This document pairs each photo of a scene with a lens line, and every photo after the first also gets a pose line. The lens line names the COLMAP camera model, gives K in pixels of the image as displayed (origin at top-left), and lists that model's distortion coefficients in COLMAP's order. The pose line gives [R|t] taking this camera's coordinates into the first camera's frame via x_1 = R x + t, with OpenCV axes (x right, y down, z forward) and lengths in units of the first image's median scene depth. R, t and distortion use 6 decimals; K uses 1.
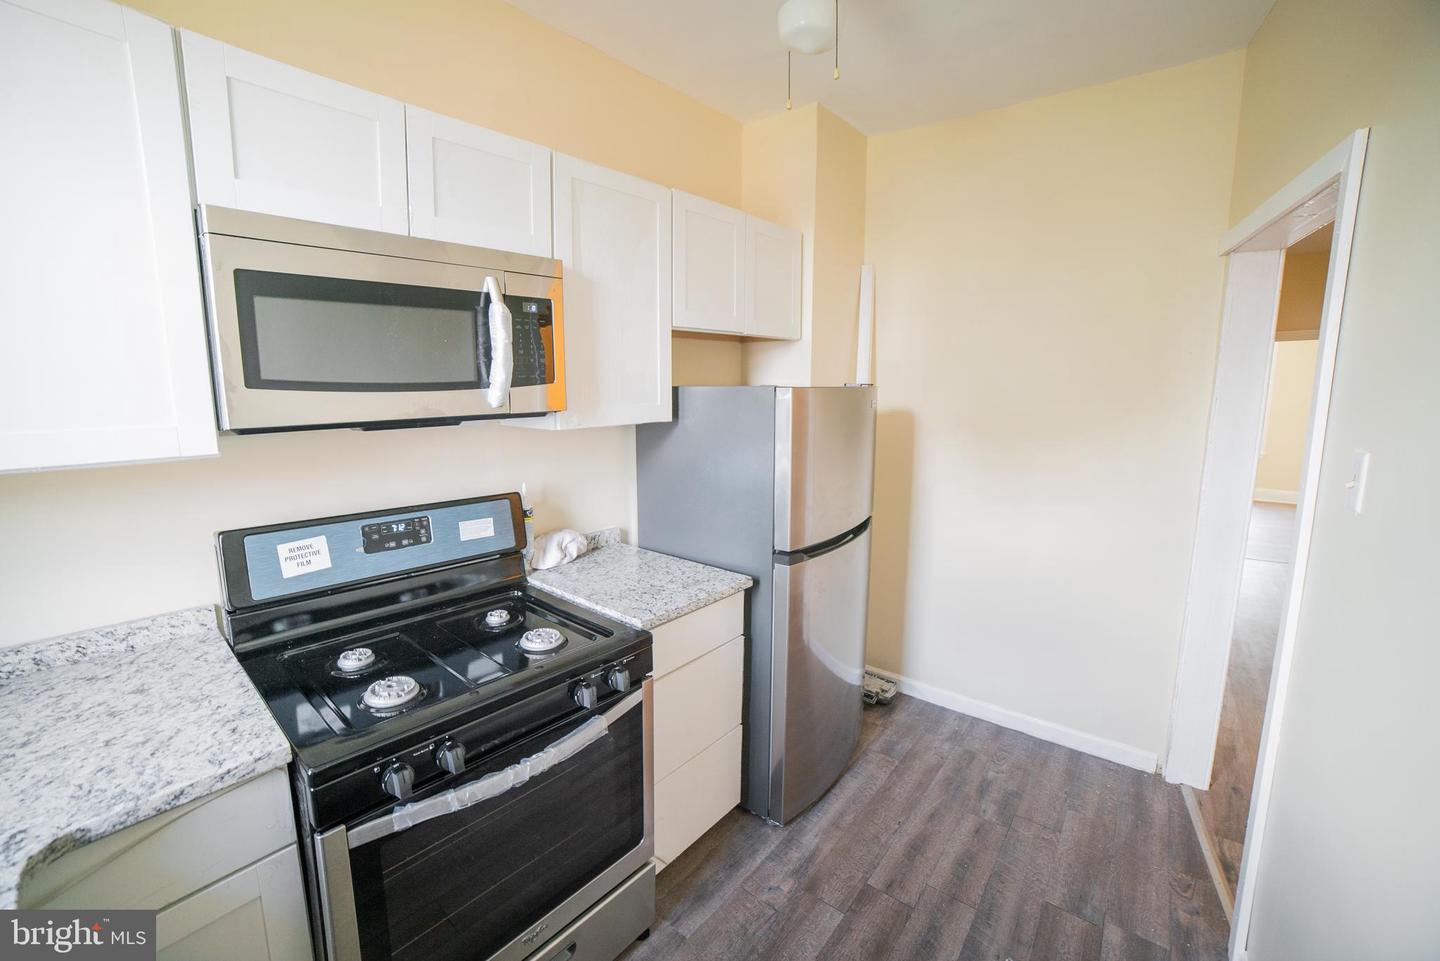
lens RADIAL K [[590.5, 0, 715.5], [0, 590.5, 470.8], [0, 0, 1]] dist [-0.114407, 0.039650]
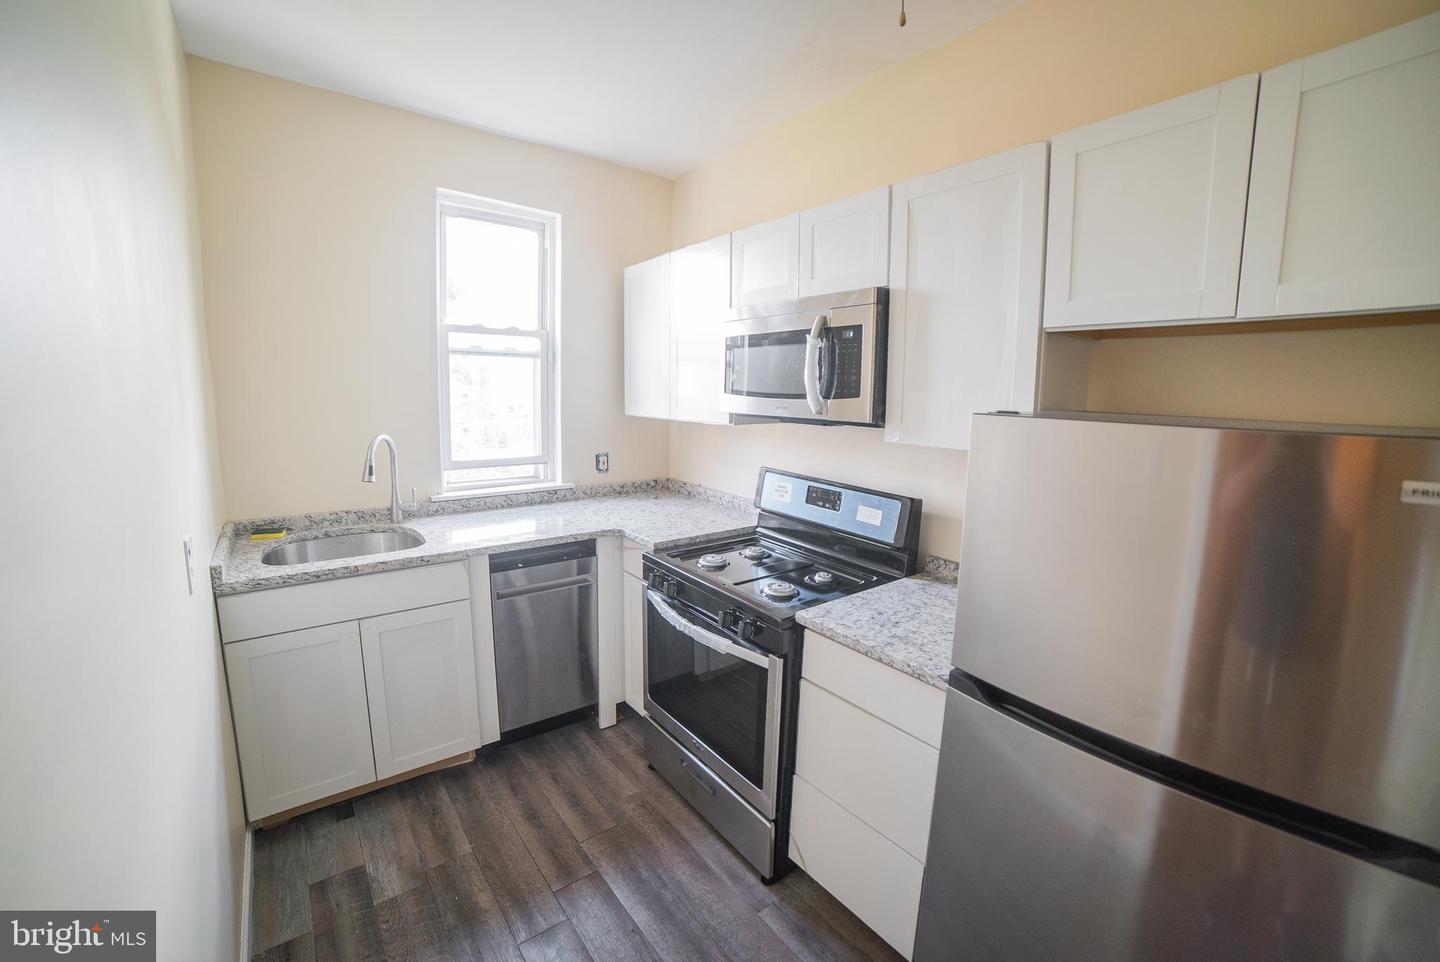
lens RADIAL K [[590.5, 0, 715.5], [0, 590.5, 471.3], [0, 0, 1]] dist [-0.114407, 0.039650]
pose [[-0.227113, 0.133140, -0.964725, 0.900550], [-0.163672, 0.971302, 0.172579, -0.160217], [0.960016, 0.197093, -0.198804, 0.978827]]
